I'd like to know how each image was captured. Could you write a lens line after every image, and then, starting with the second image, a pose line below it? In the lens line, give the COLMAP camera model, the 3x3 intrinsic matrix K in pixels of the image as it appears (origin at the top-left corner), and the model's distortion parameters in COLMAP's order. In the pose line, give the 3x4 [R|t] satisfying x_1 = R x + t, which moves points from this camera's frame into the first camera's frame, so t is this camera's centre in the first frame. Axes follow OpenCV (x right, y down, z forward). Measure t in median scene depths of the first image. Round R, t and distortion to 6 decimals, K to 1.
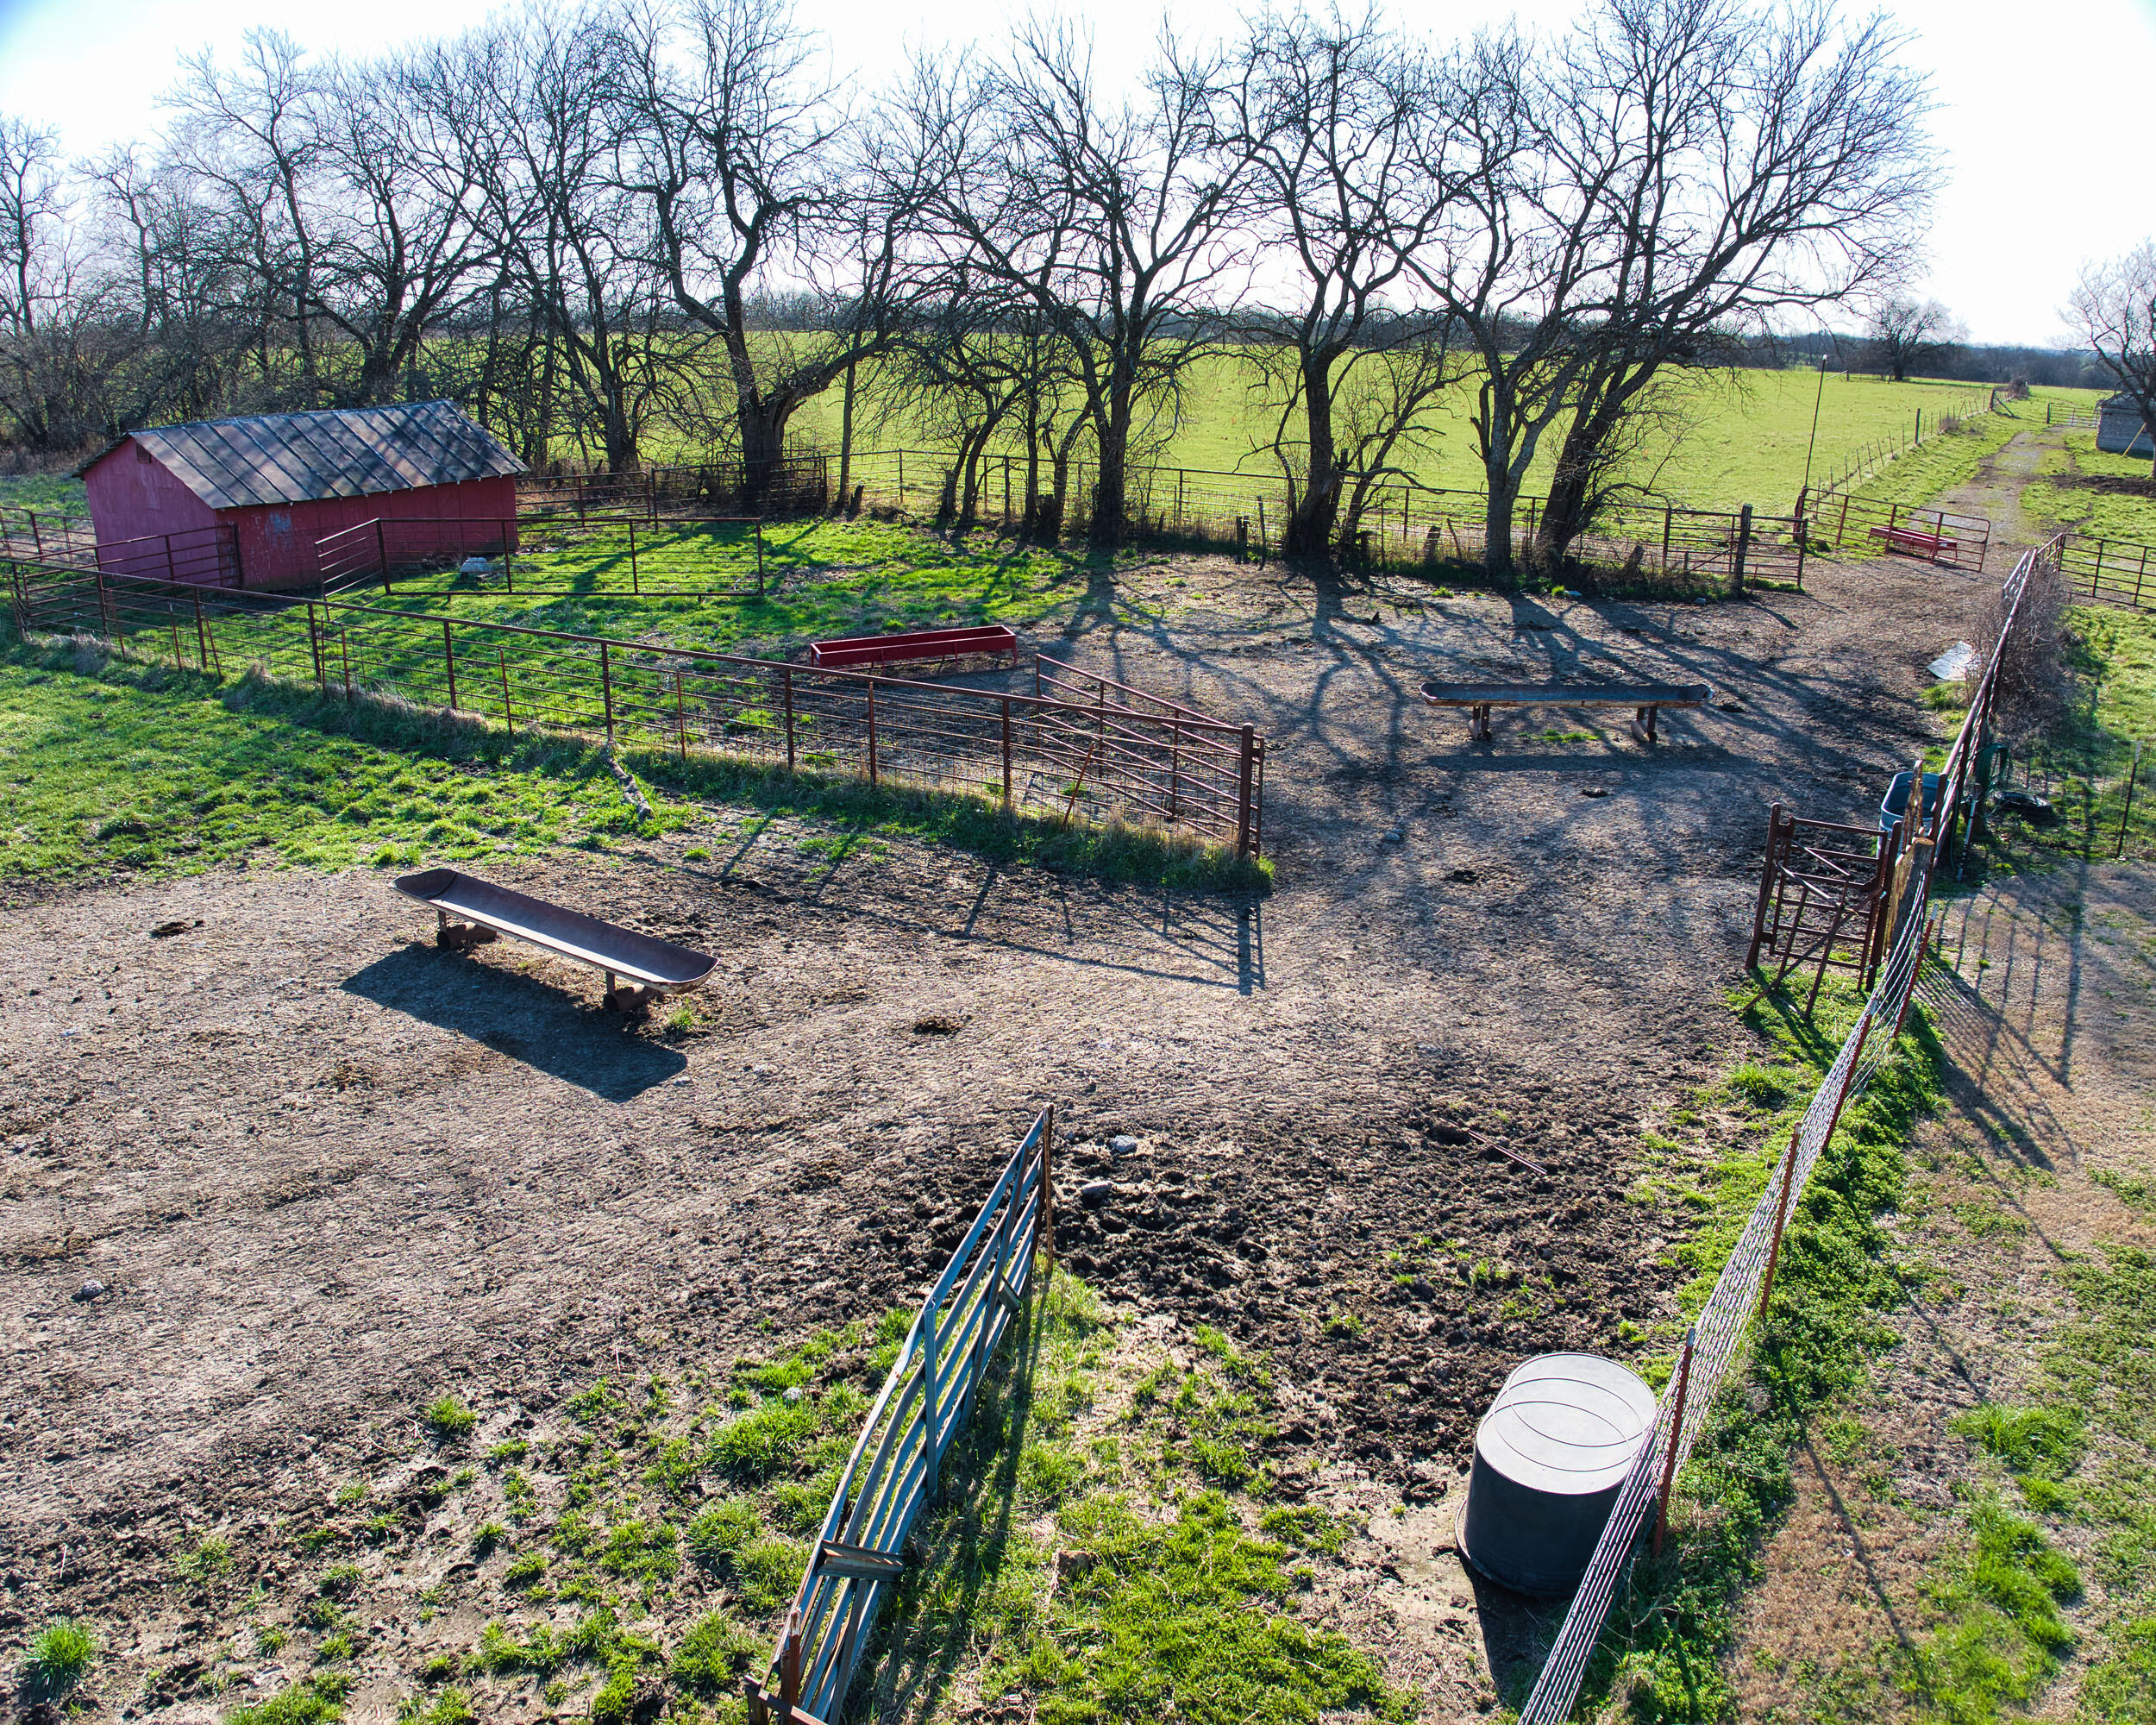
lens RADIAL K [[1626.3, 0, 1092.8], [0, 1626.3, 865.6], [0, 0, 1]] dist [-0.106013, -0.011828]
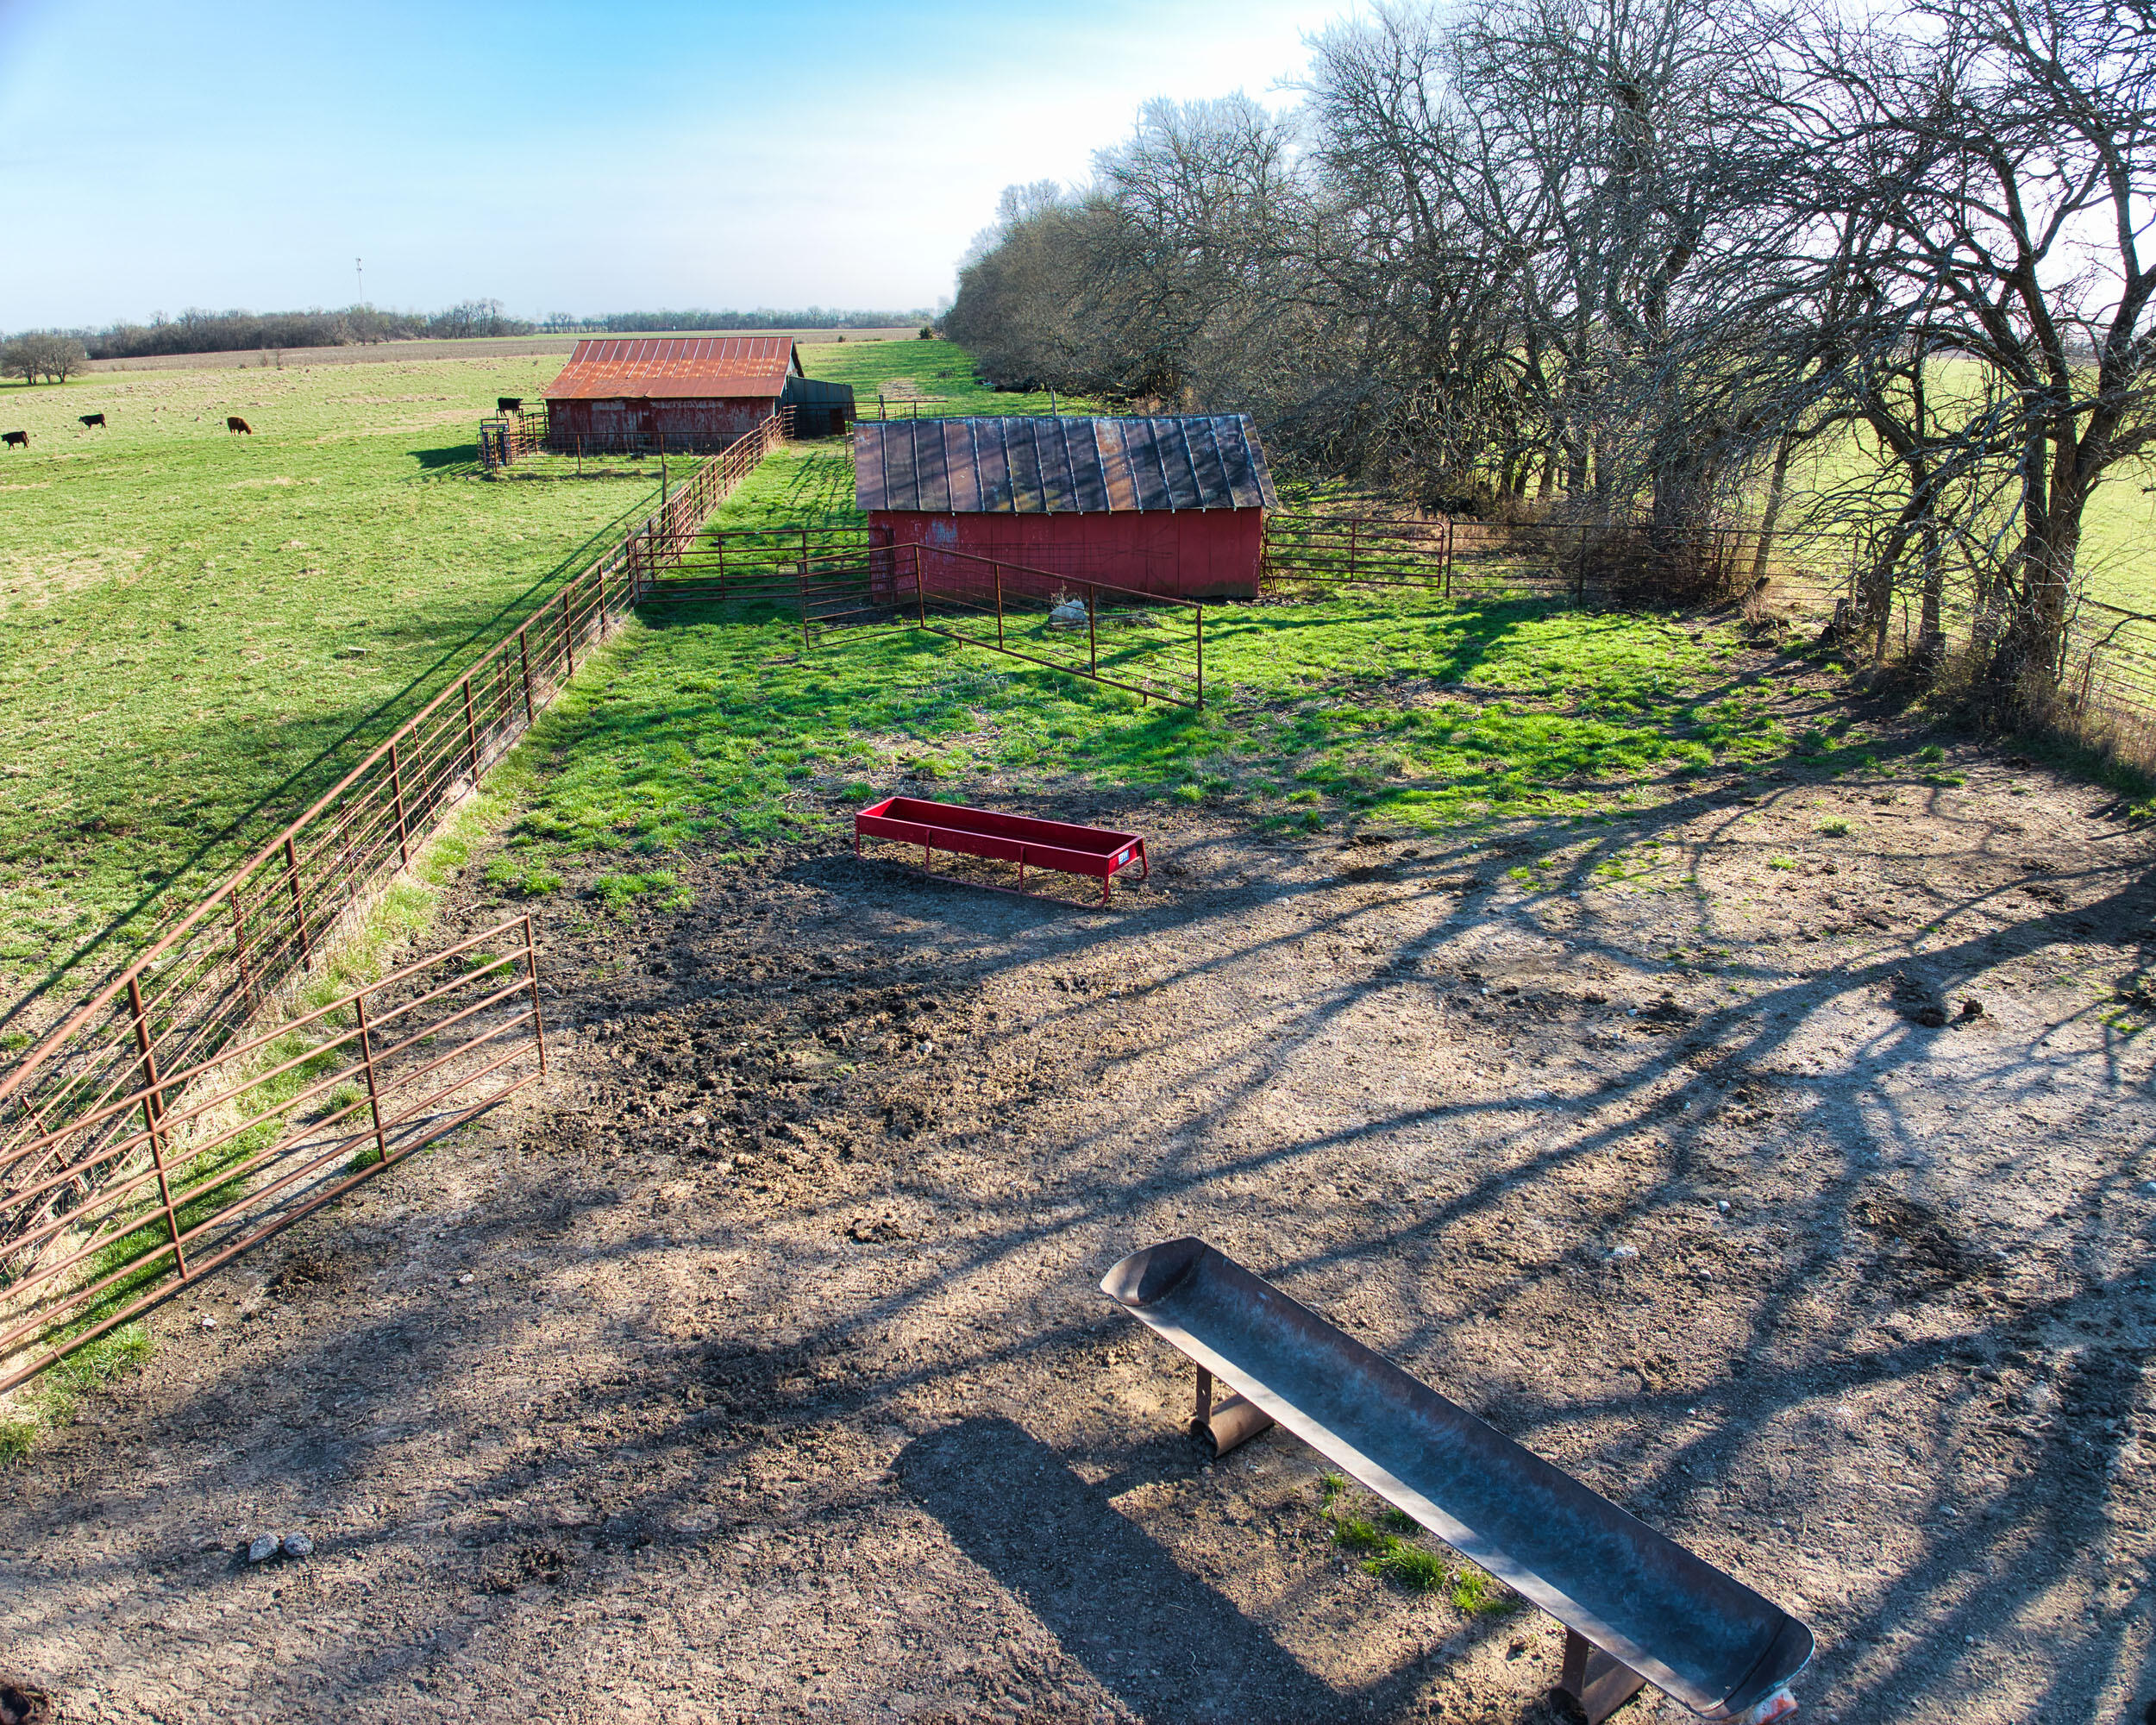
lens RADIAL K [[1626.3, 0, 1097.3], [0, 1626.3, 846.7], [0, 0, 1]] dist [-0.106013, -0.011828]
pose [[0.595573, 0.243738, -0.765431, 0.917462], [-0.257581, 0.960488, 0.105429, -0.465288], [0.760885, 0.134369, 0.634823, 1.368390]]
